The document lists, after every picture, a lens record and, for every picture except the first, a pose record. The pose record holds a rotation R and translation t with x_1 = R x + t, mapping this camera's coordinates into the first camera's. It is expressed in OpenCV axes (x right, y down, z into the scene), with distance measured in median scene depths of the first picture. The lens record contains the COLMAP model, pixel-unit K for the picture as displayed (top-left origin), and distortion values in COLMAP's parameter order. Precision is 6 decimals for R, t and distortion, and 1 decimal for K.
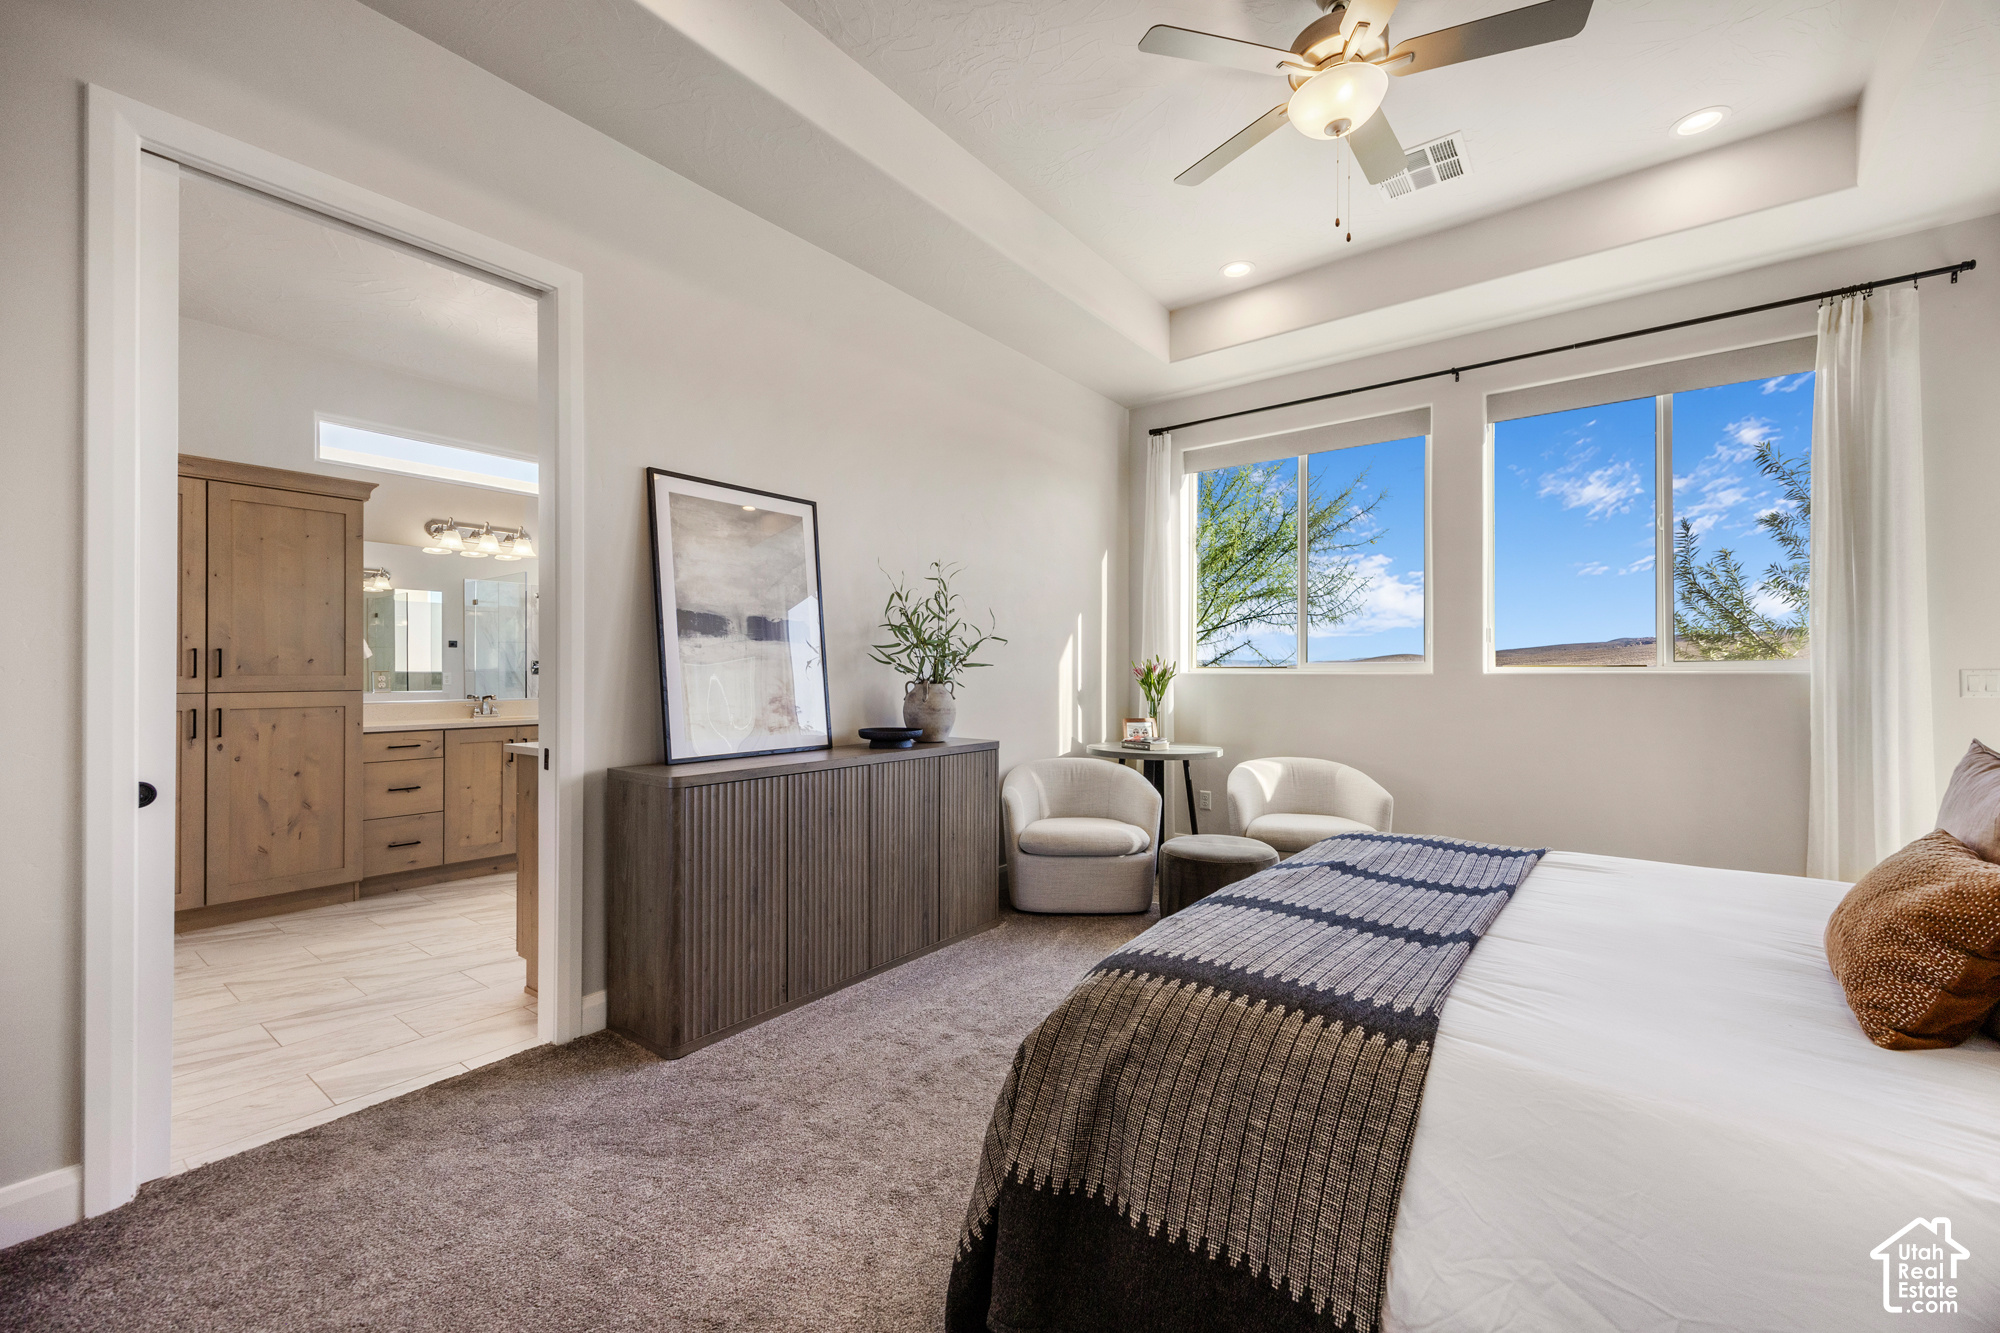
lens RADIAL K [[813.3, 0, 1000.6], [0, 813.3, 668.8], [0, 0, 1]] dist [-0.003799, -0.000155]
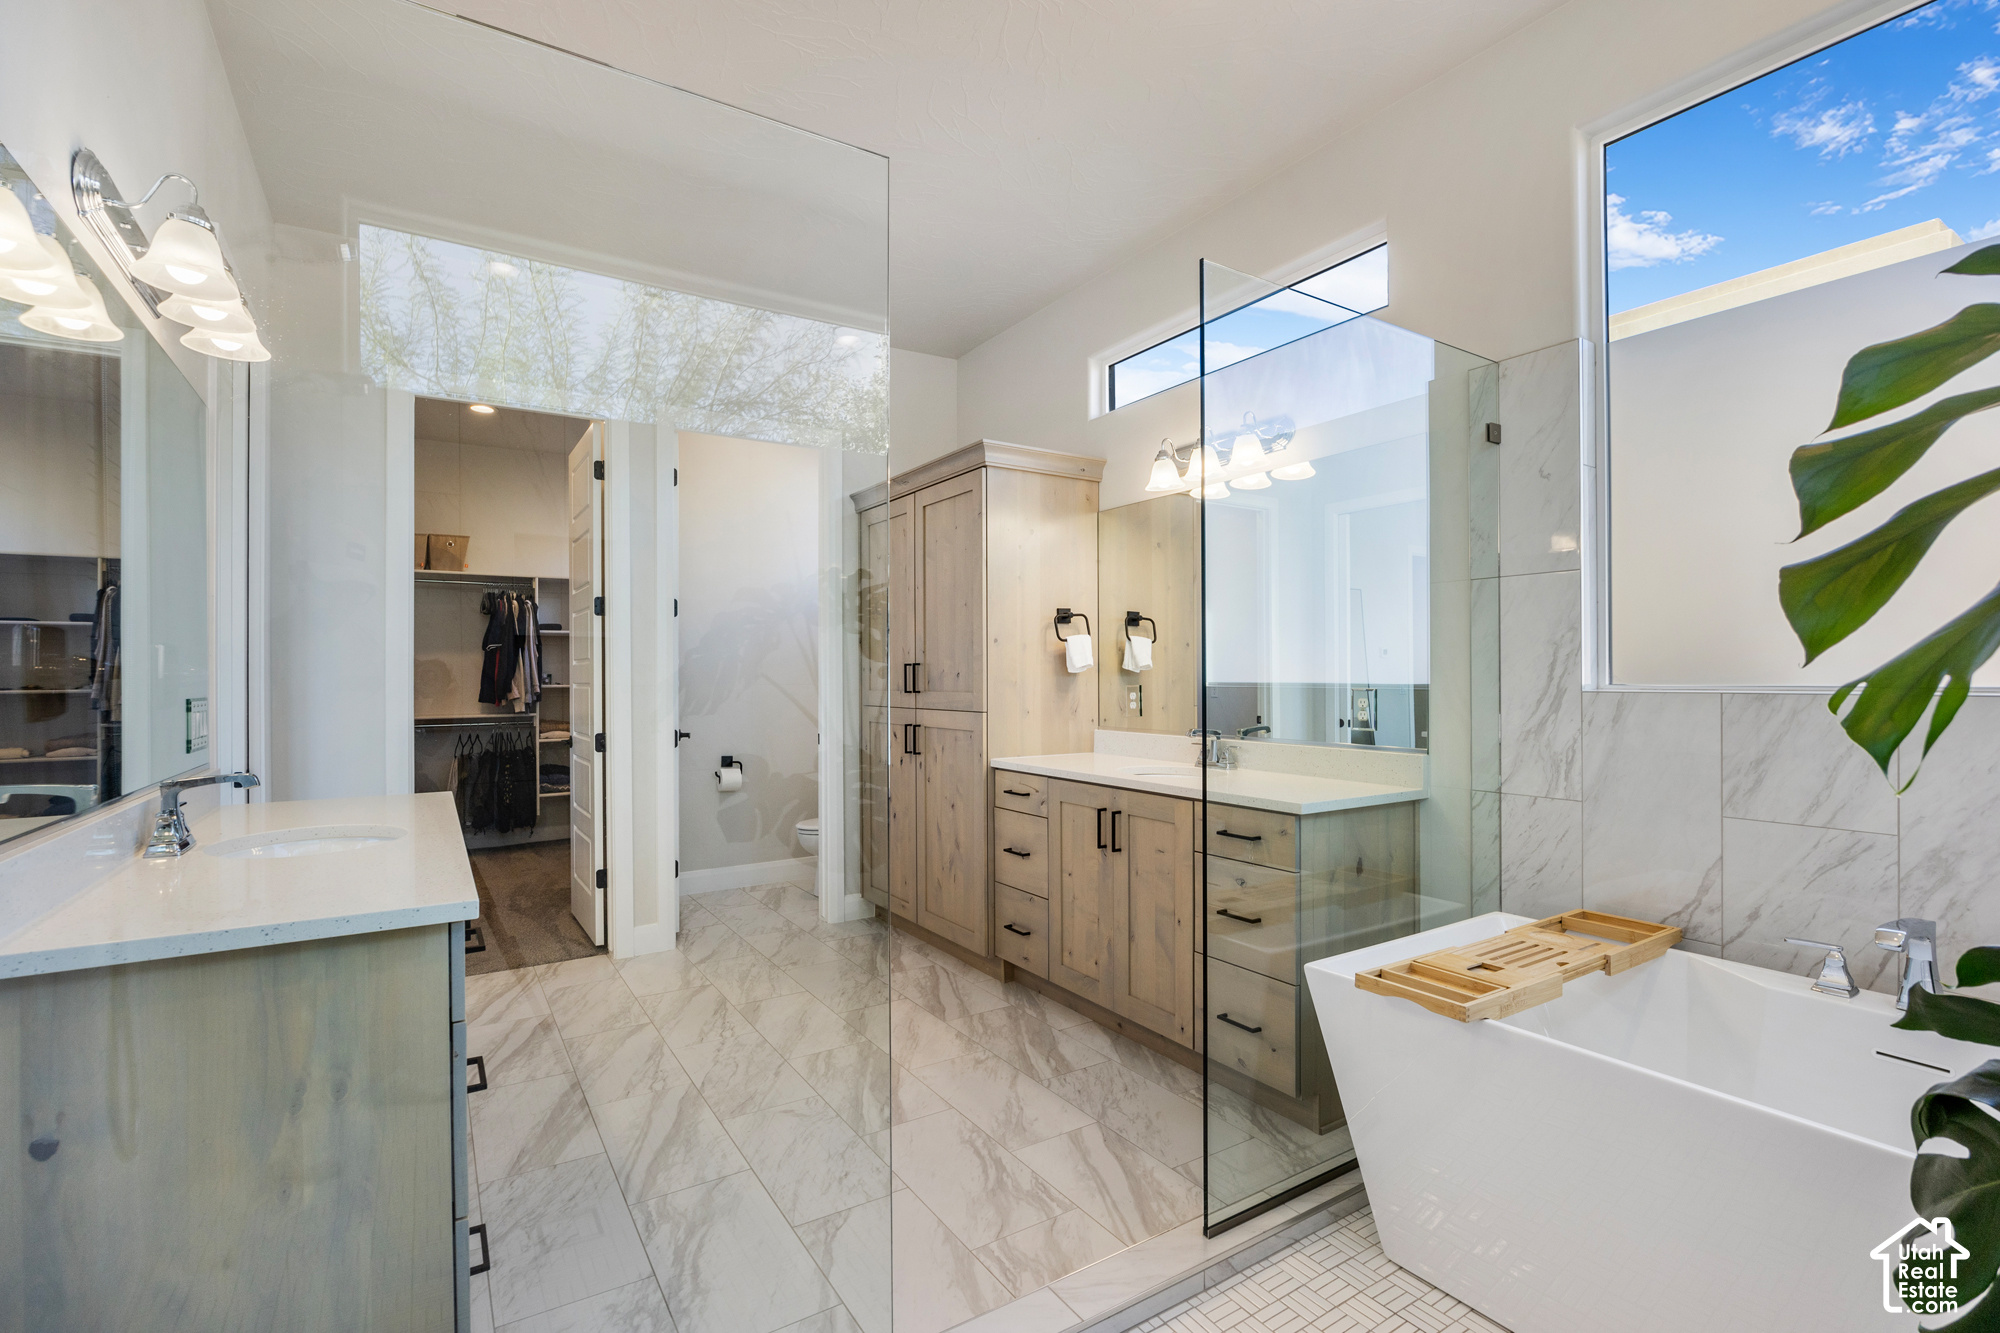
lens RADIAL K [[902.3, 0, 1006.3], [0, 902.3, 672.1], [0, 0, 1]] dist [-0.012489, -0.000100]
pose [[-0.334061, 0.003055, -0.942546, 0.015366], [0.013739, 0.999904, -0.001628, -0.008891], [0.942451, -0.013493, -0.334071, 1.161134]]
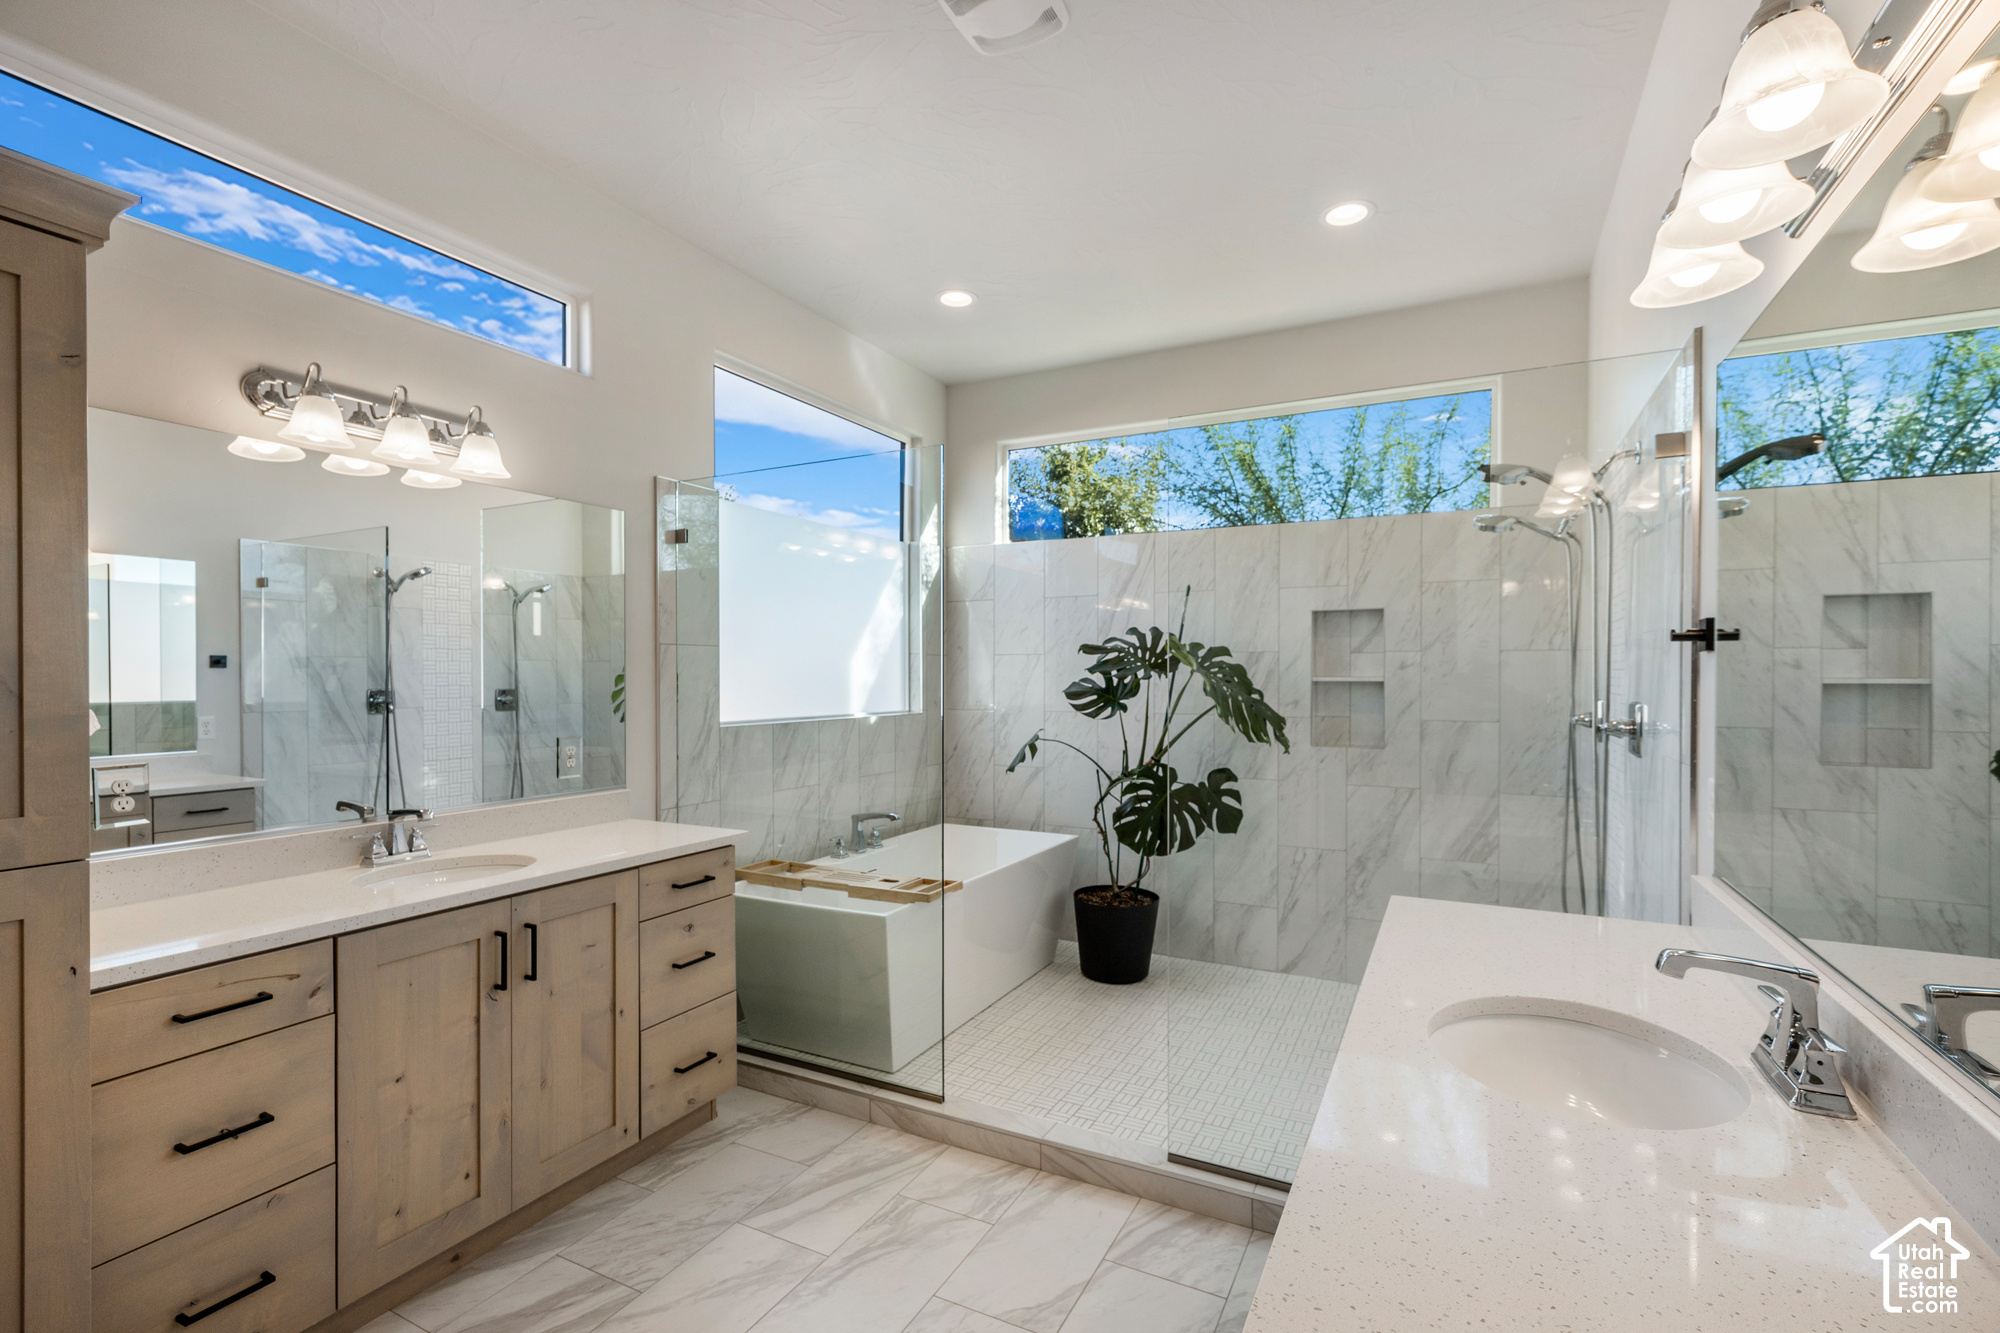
lens RADIAL K [[902.3, 0, 1000.5], [0, 902.3, 680.4], [0, 0, 1]] dist [-0.012489, -0.000100]
pose [[0.983098, 0.001518, 0.183075, -0.449367], [-0.003317, 0.999949, 0.009523, -0.040349], [-0.183051, -0.009969, 0.983053, 0.536255]]
